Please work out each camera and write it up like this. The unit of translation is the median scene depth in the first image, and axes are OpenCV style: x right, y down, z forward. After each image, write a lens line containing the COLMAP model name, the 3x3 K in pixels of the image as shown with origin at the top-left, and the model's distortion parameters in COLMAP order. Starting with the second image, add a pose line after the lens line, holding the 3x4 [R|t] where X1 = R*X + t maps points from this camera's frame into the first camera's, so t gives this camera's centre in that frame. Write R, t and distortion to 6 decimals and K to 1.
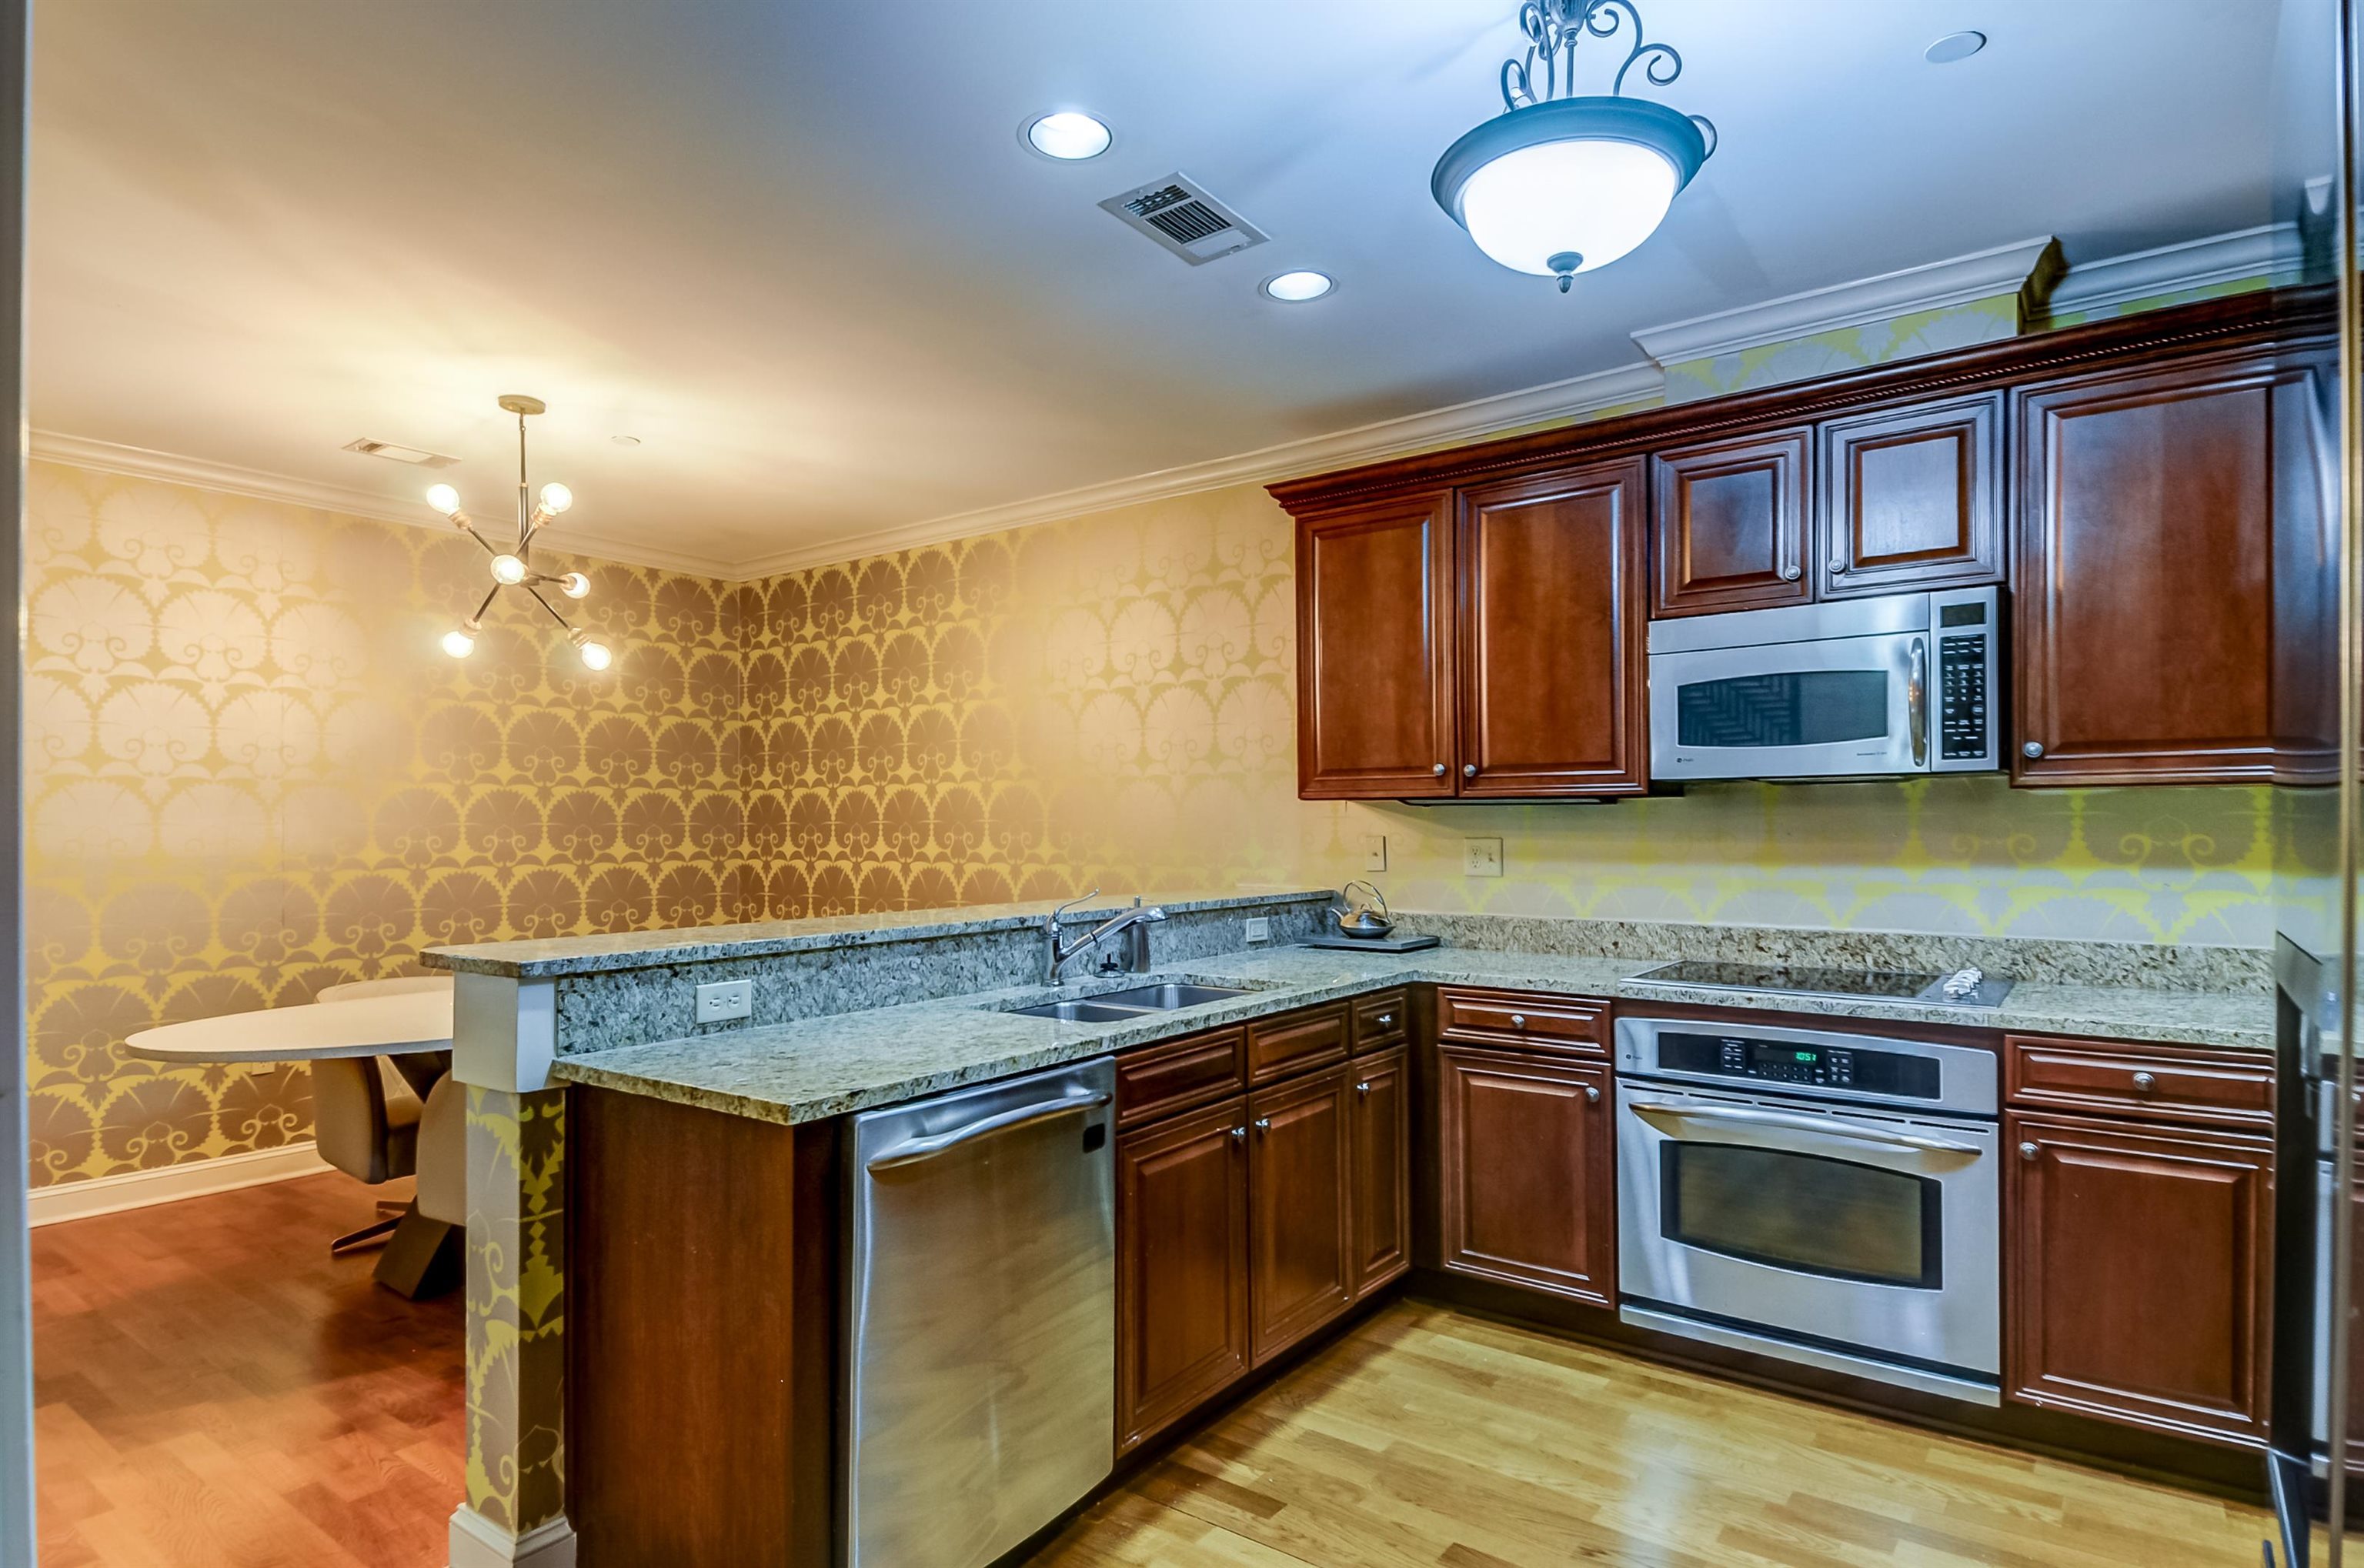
lens RADIAL K [[1263.5, 0, 1184.9], [0, 1263.5, 824.3], [0, 0, 1]] dist [0.082127, -0.062096]
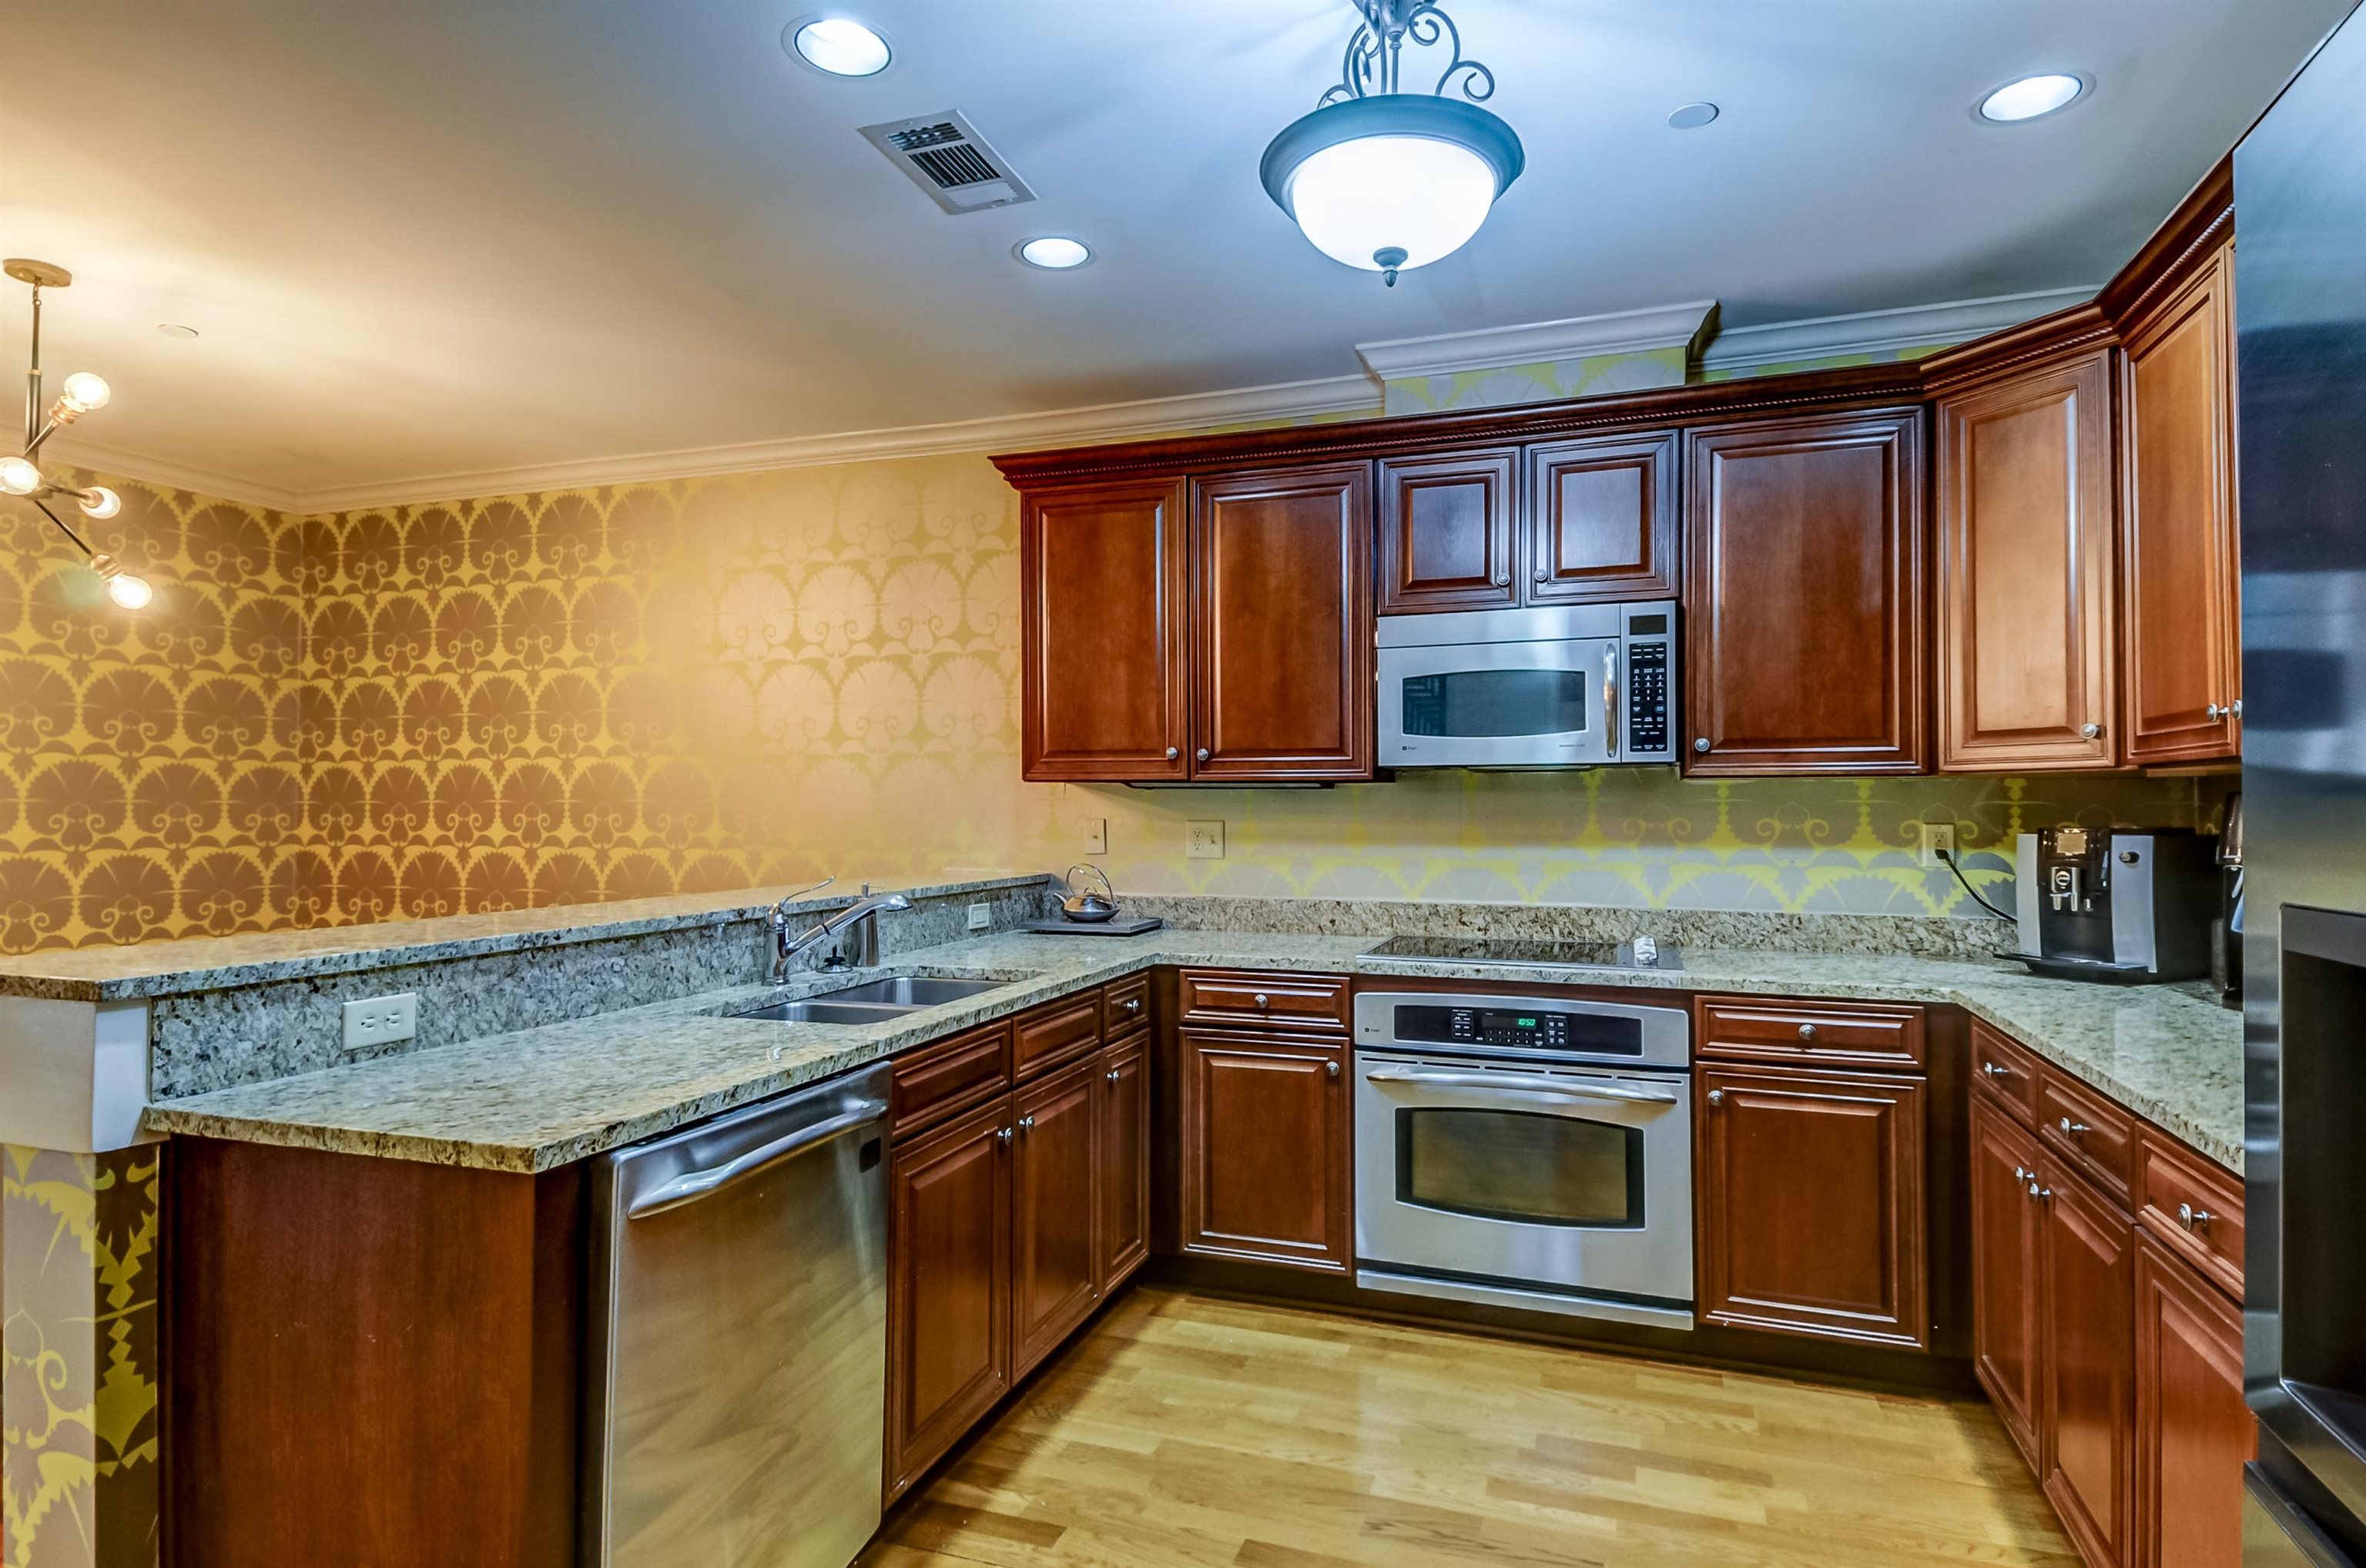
lens RADIAL K [[1248.9, 0, 1209.7], [0, 1248.9, 785.7], [0, 0, 1]] dist [0.074650, -0.051235]
pose [[0.954031, 0.010950, 0.299508, -0.086569], [-0.005754, 0.999817, -0.018226, 0.001283], [-0.299653, 0.015665, 0.953920, 0.057083]]
